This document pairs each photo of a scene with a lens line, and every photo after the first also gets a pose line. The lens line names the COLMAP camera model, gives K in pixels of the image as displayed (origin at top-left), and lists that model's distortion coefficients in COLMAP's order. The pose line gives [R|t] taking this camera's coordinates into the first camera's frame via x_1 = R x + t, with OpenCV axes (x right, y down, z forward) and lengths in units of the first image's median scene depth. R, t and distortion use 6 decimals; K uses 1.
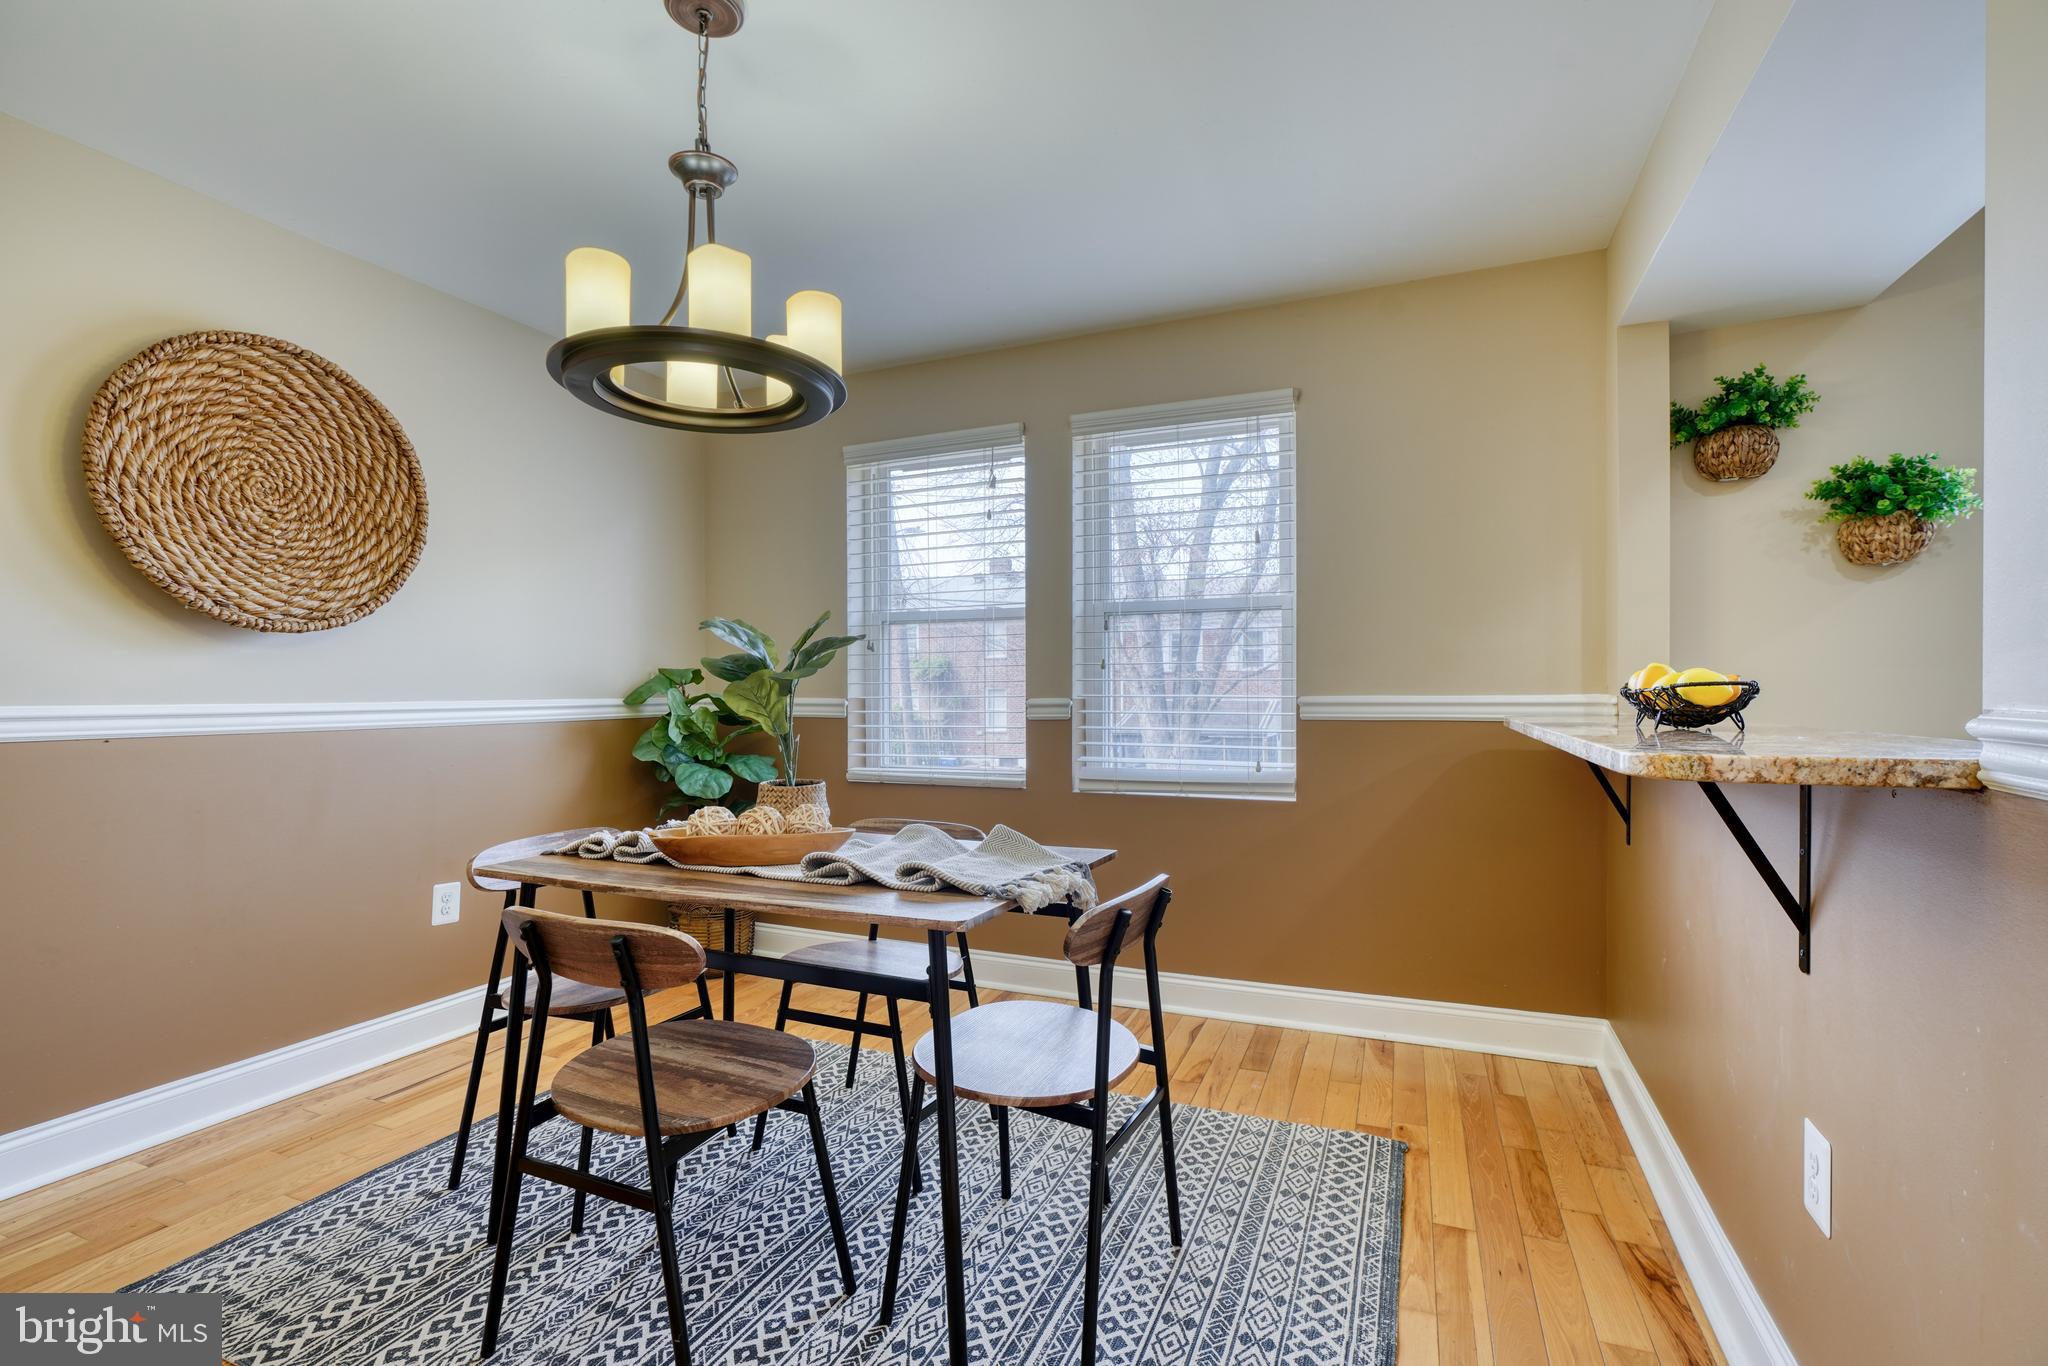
lens RADIAL K [[914.6, 0, 1016.4], [0, 914.6, 693.5], [0, 0, 1]] dist [-0.013004, 0.004822]
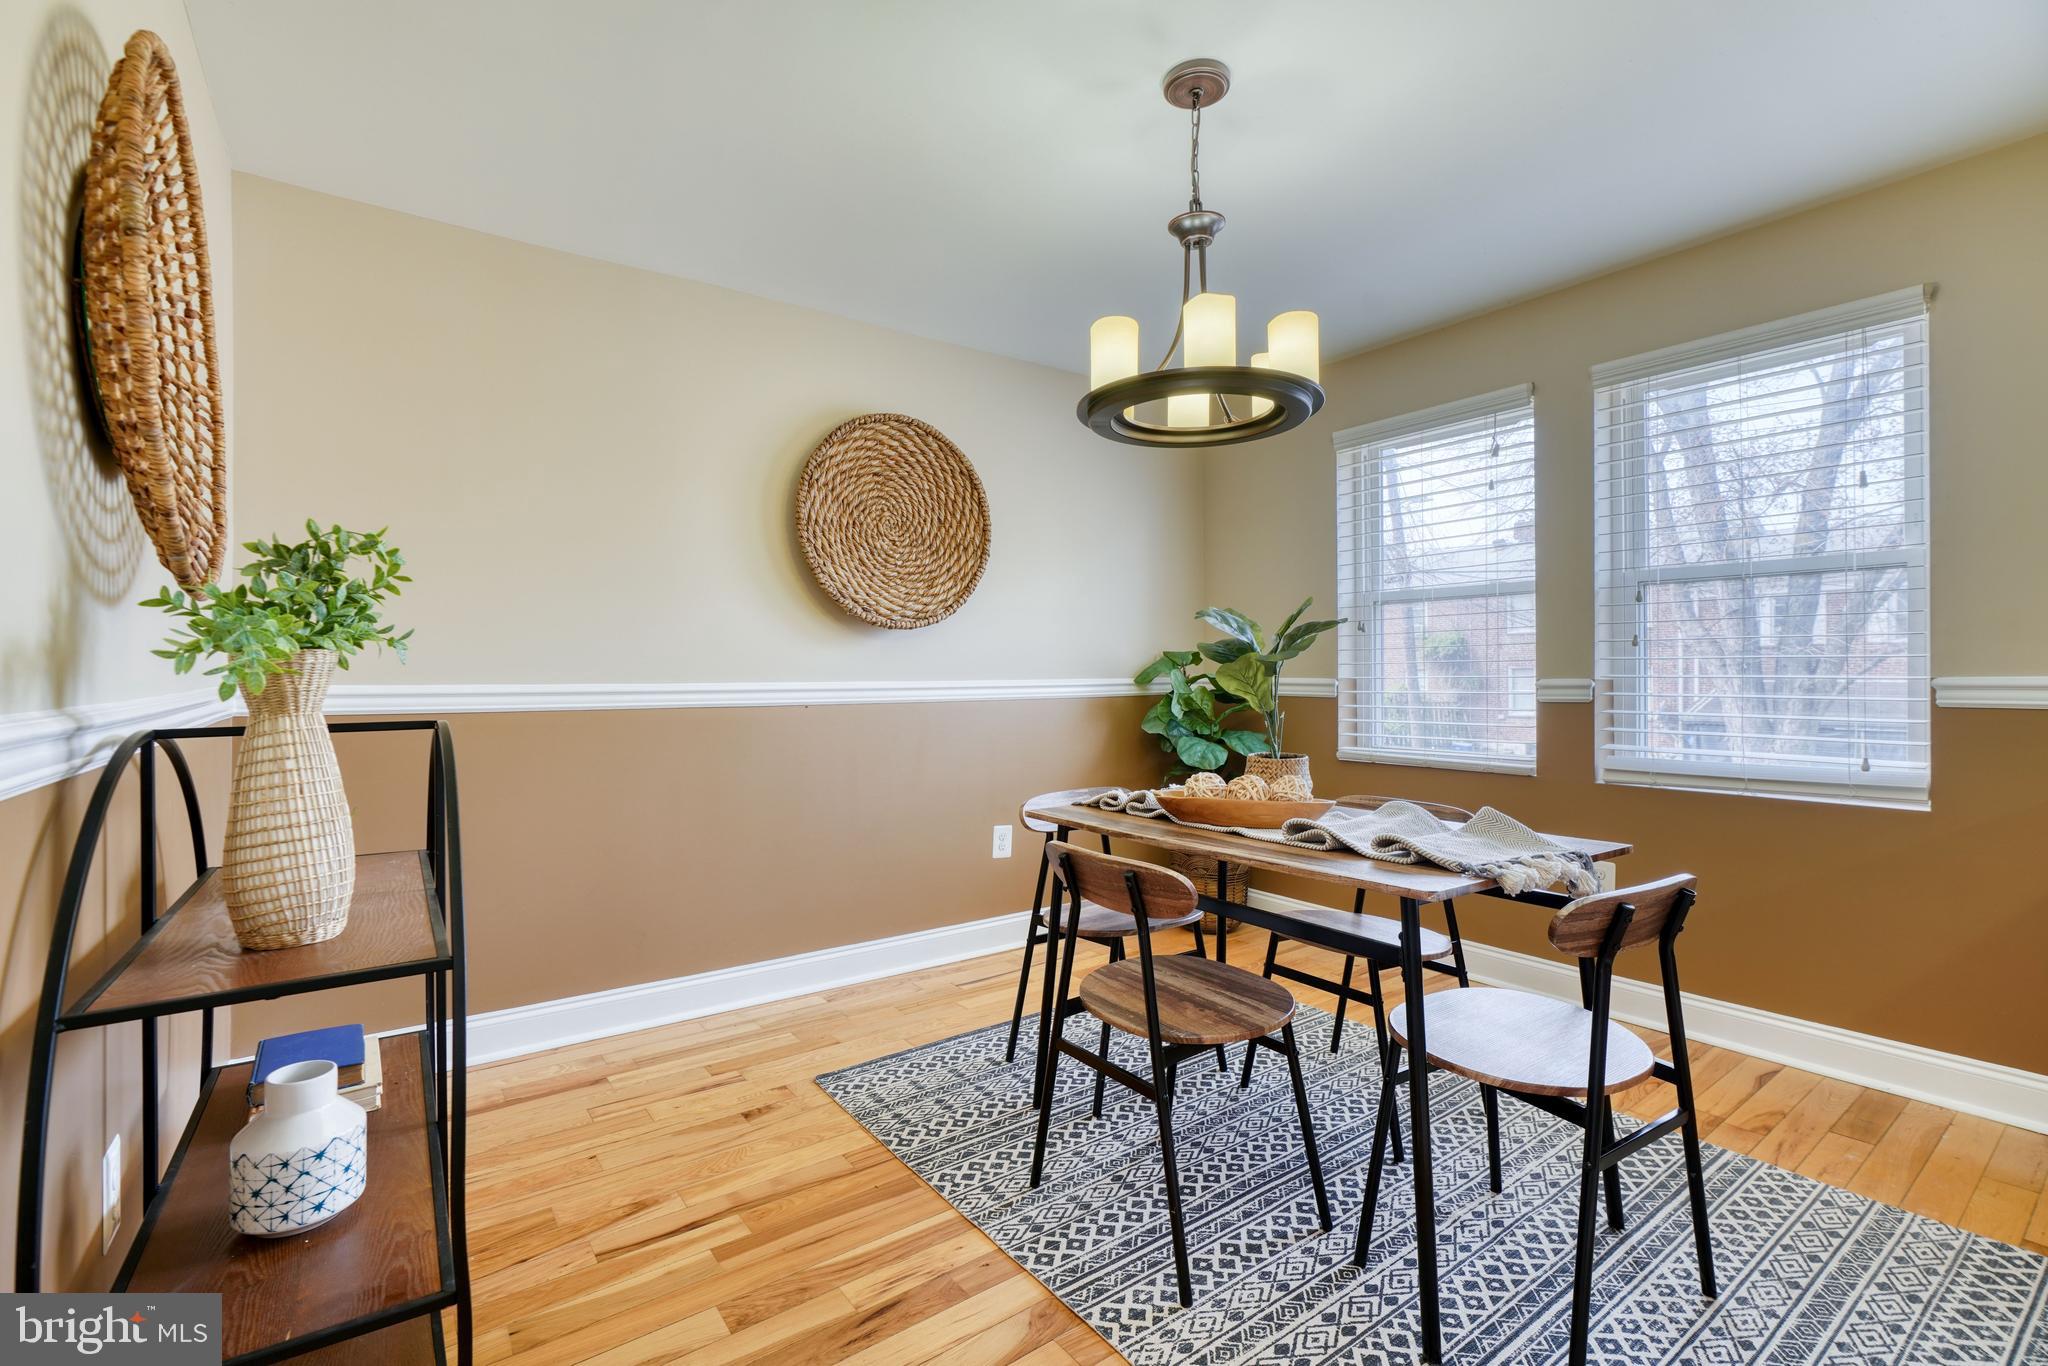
lens RADIAL K [[914.6, 0, 1021.9], [0, 914.6, 684.8], [0, 0, 1]] dist [-0.013004, 0.004822]
pose [[0.863150, 0.005614, -0.504917, 0.043081], [0.000845, 0.999921, 0.012562, -0.001221], [0.504947, -0.011269, 0.863077, -0.098363]]
